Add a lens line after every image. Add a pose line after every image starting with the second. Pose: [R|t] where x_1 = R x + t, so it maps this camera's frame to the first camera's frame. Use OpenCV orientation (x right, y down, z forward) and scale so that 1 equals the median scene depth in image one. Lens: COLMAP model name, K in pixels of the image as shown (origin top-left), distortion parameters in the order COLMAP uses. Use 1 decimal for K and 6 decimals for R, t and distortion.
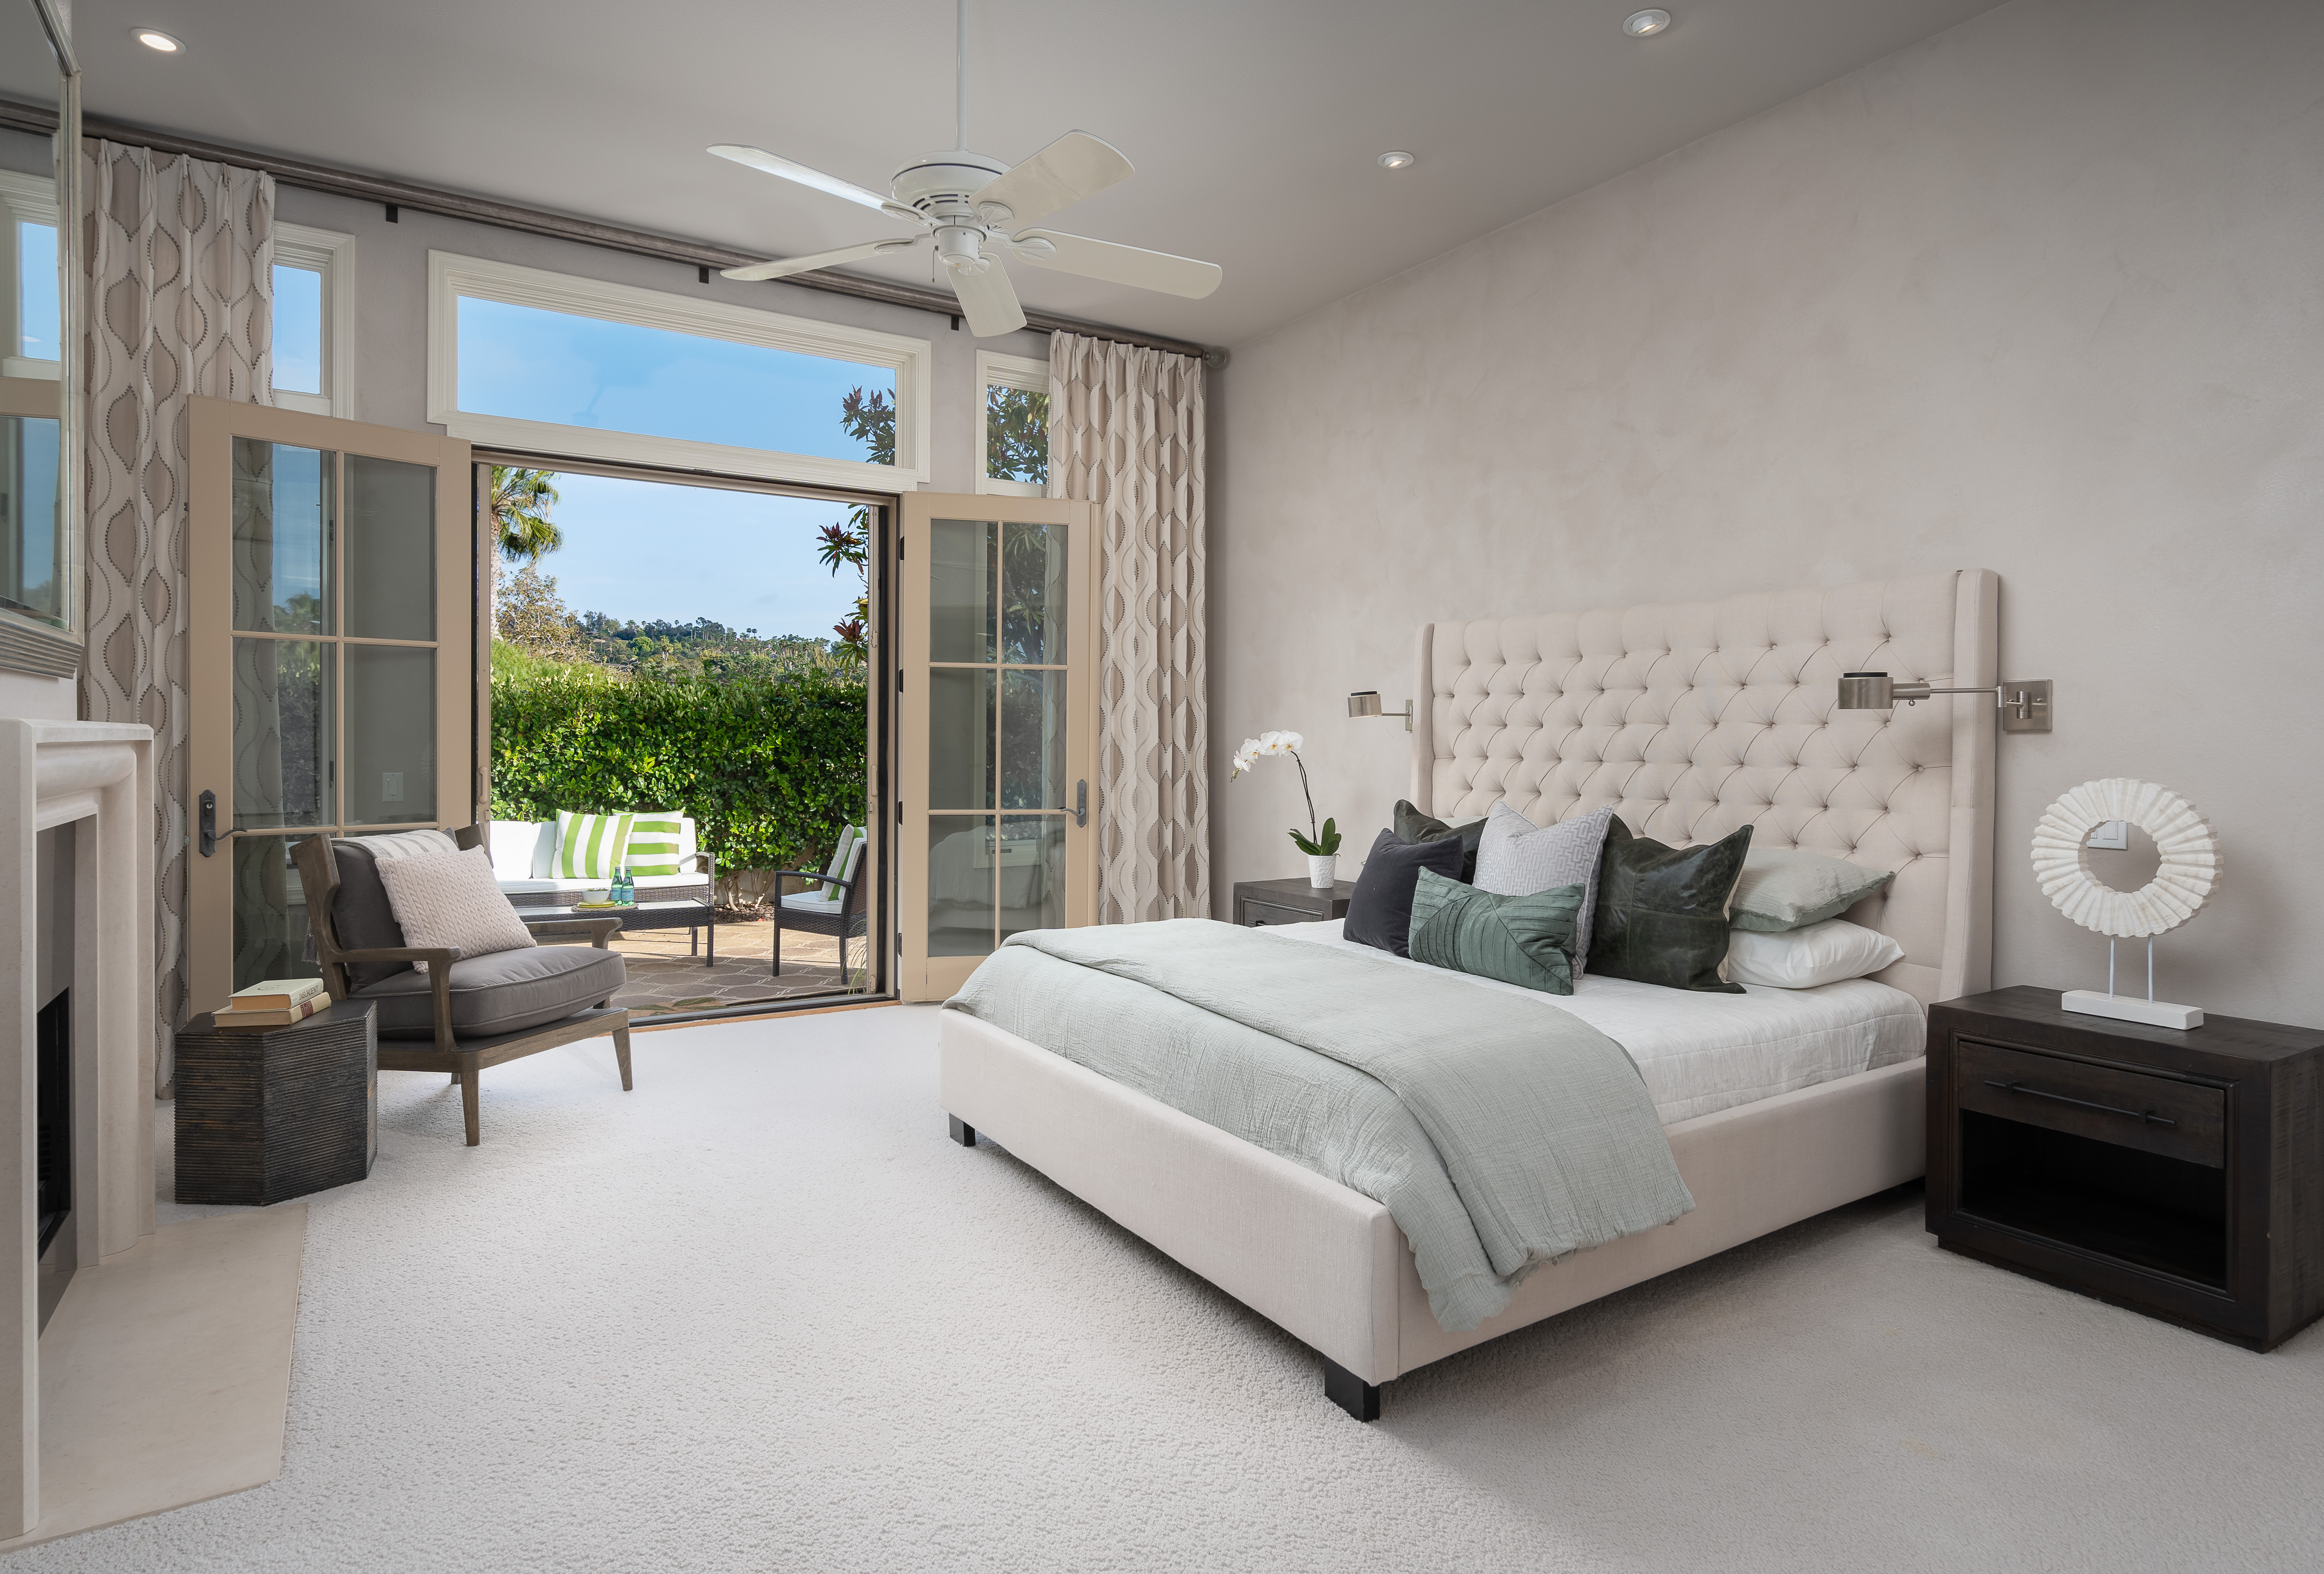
lens RADIAL K [[1258.9, 0, 1124.0], [0, 1258.9, 763.5], [0, 0, 1]] dist [0.004076, 0.001374]
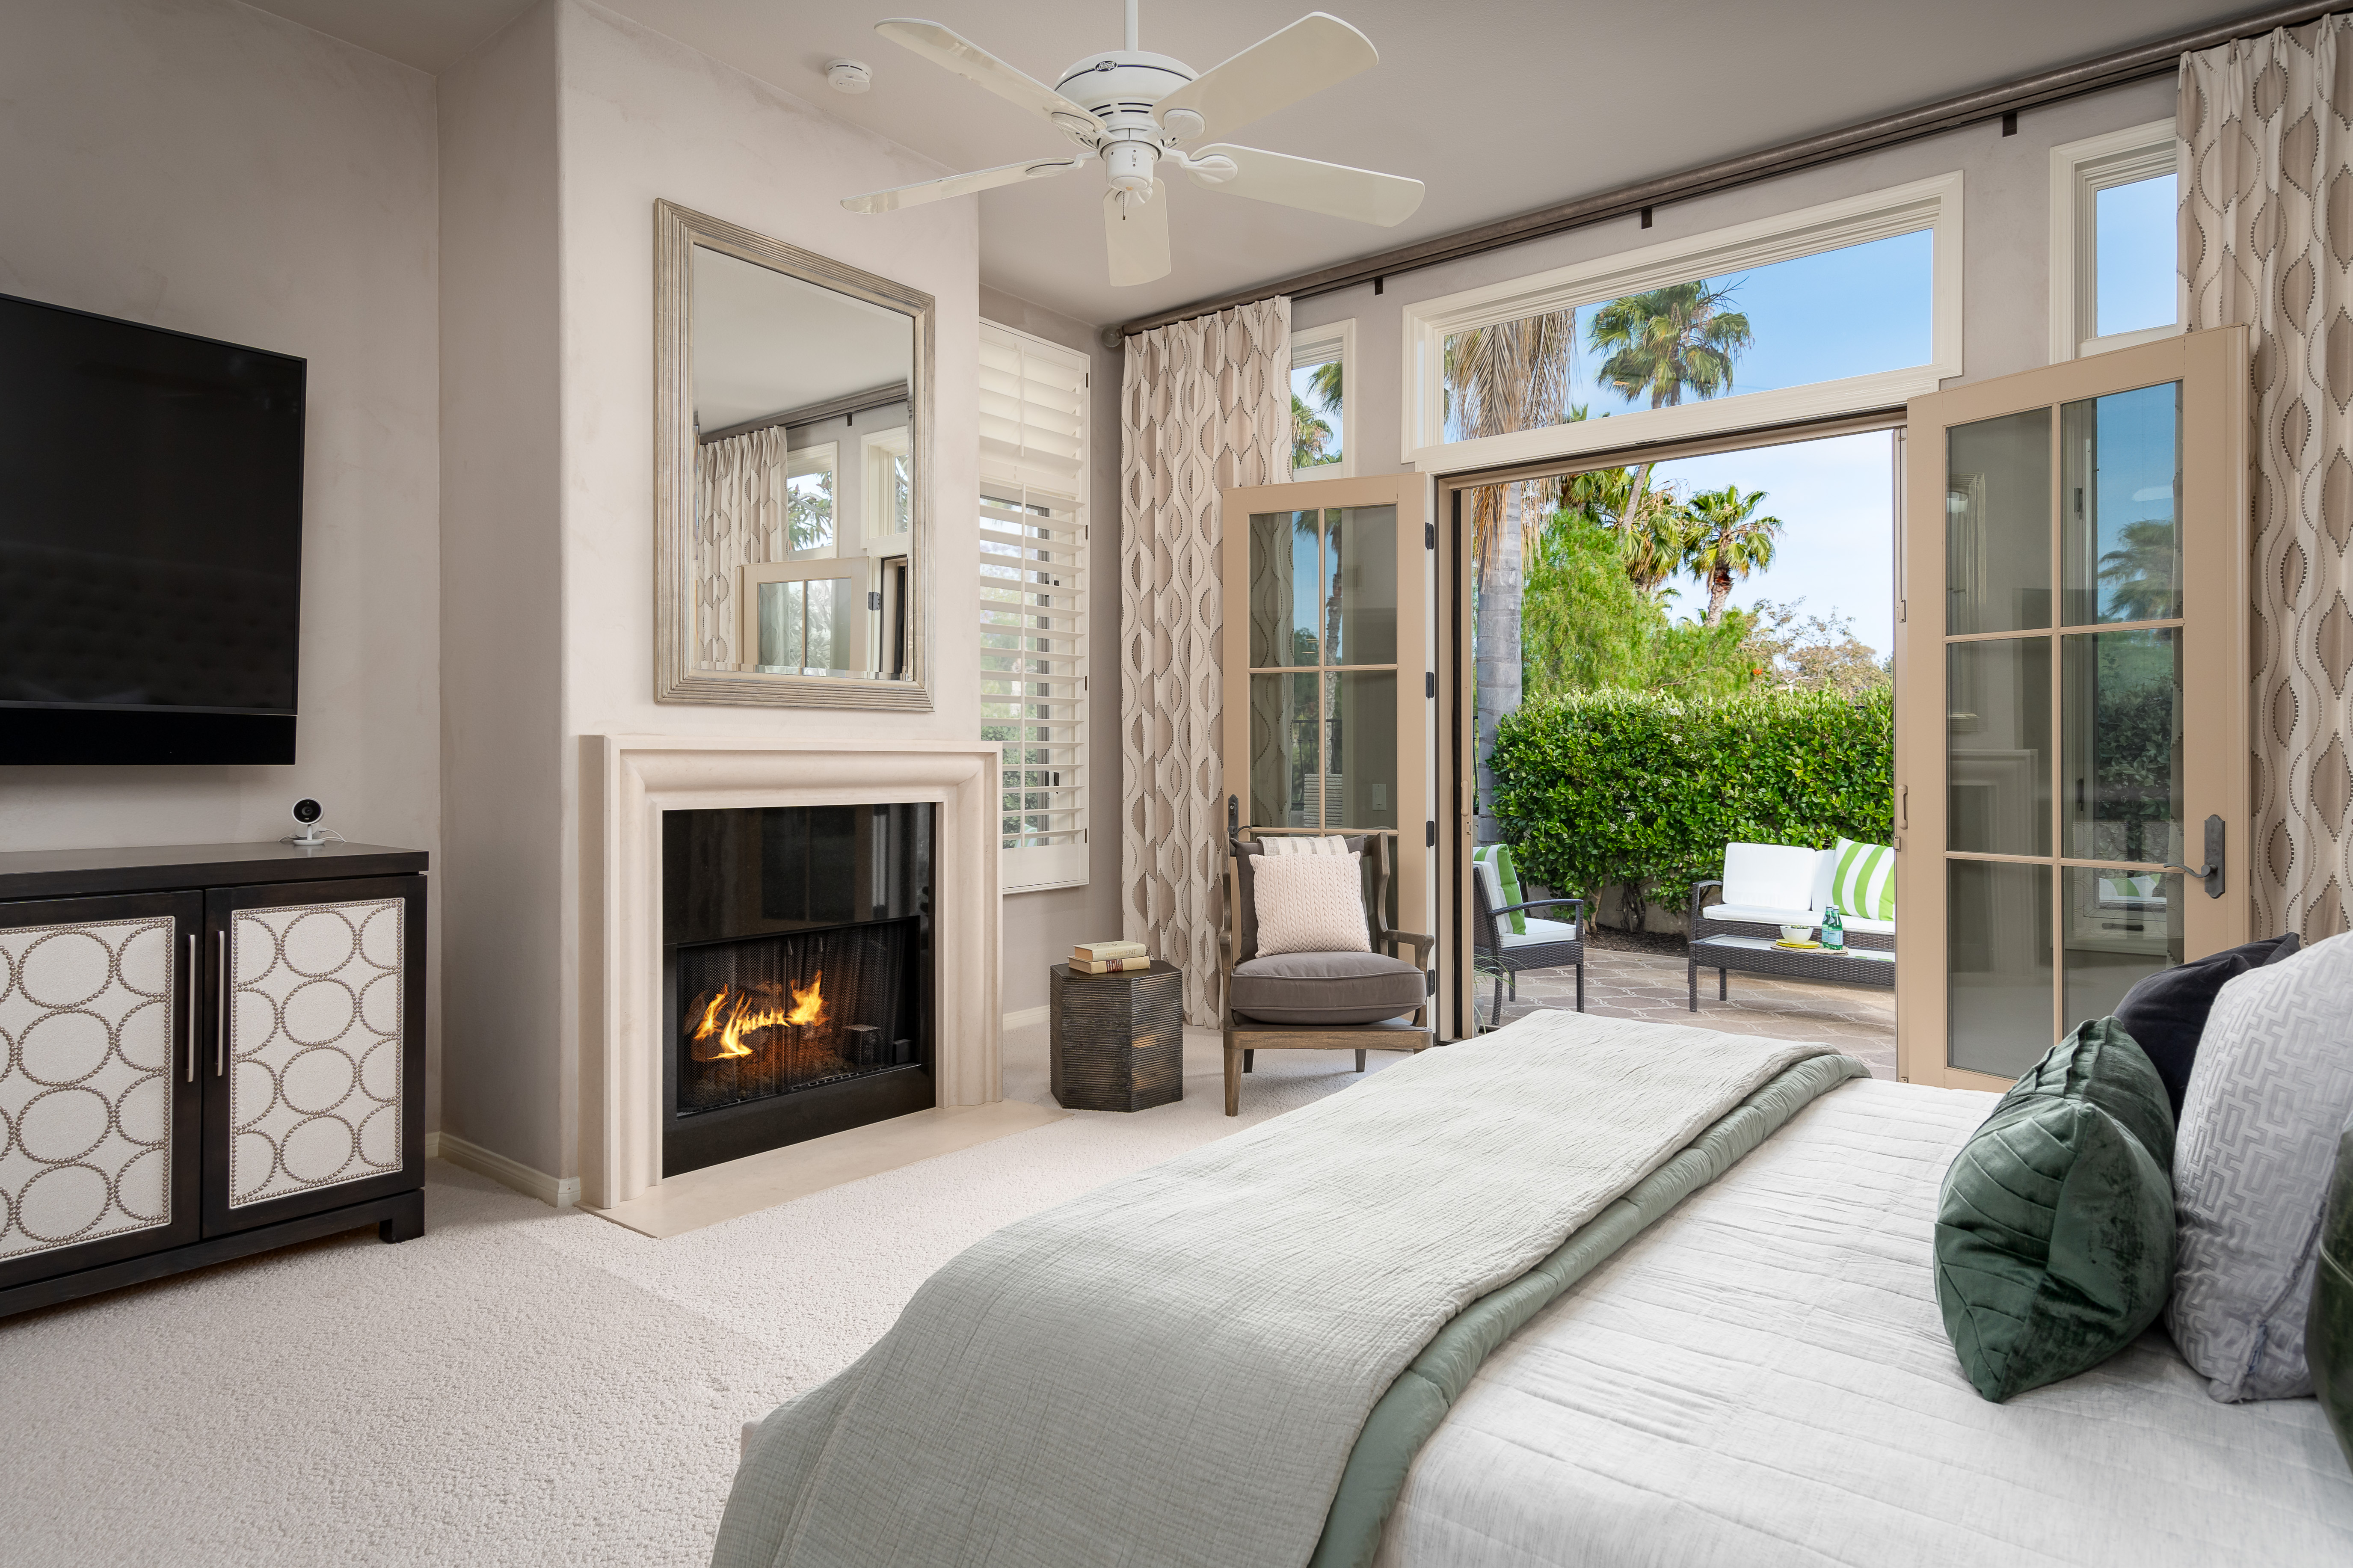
lens RADIAL K [[1290.8, 0, 1184.3], [0, 1290.8, 761.8], [0, 0, 1]] dist [-0.006889, 0.000030]
pose [[0.353461, -0.006350, -0.935428, 0.351291], [-0.014547, 0.999819, -0.012283, 0.003089], [0.935336, 0.017950, 0.353305, 0.360864]]
